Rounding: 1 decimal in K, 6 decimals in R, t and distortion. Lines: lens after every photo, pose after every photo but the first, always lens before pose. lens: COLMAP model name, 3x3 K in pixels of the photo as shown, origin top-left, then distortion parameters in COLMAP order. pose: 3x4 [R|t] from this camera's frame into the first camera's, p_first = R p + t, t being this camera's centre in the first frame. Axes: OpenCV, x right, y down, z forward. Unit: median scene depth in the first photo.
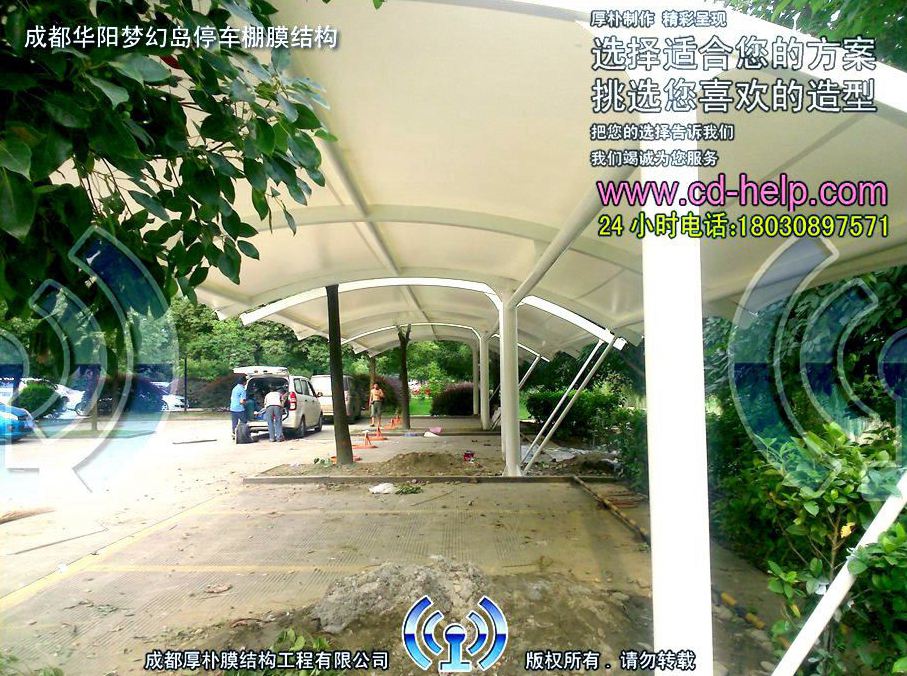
lens RADIAL K [[678.1, 0, 453.0], [0, 678.1, 338.3], [0, 0, 1]] dist [0.001699, 0.000013]
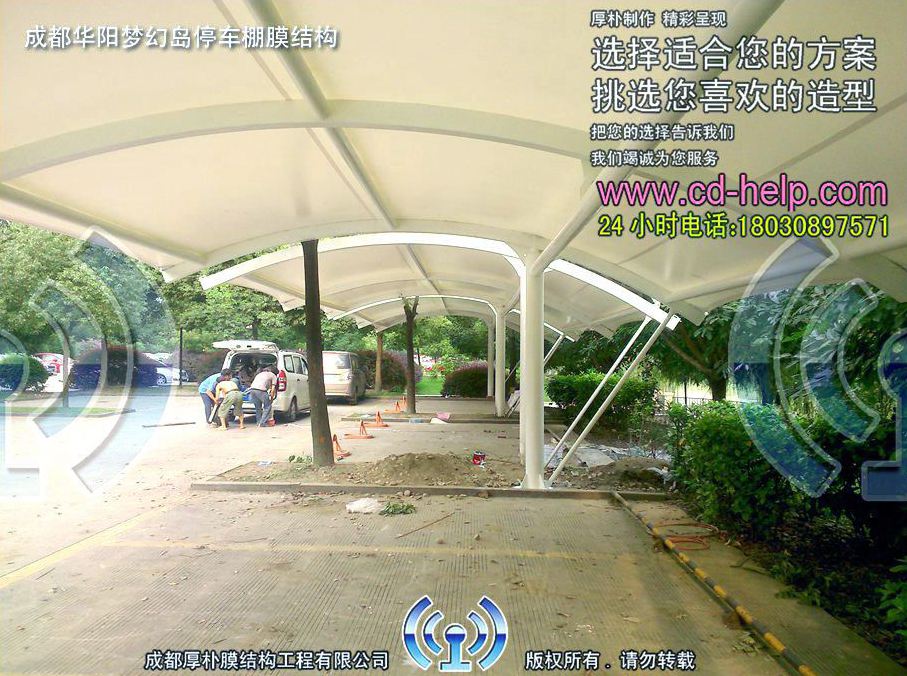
lens RADIAL K [[678.1, 0, 453.0], [0, 678.1, 338.3], [0, 0, 1]] dist [0.001699, 0.000013]
pose [[0.999524, 0.019732, -0.023713, 0.008422], [-0.018891, 0.999202, 0.035178, 0.003753], [0.024388, -0.034714, 0.999100, 0.188415]]
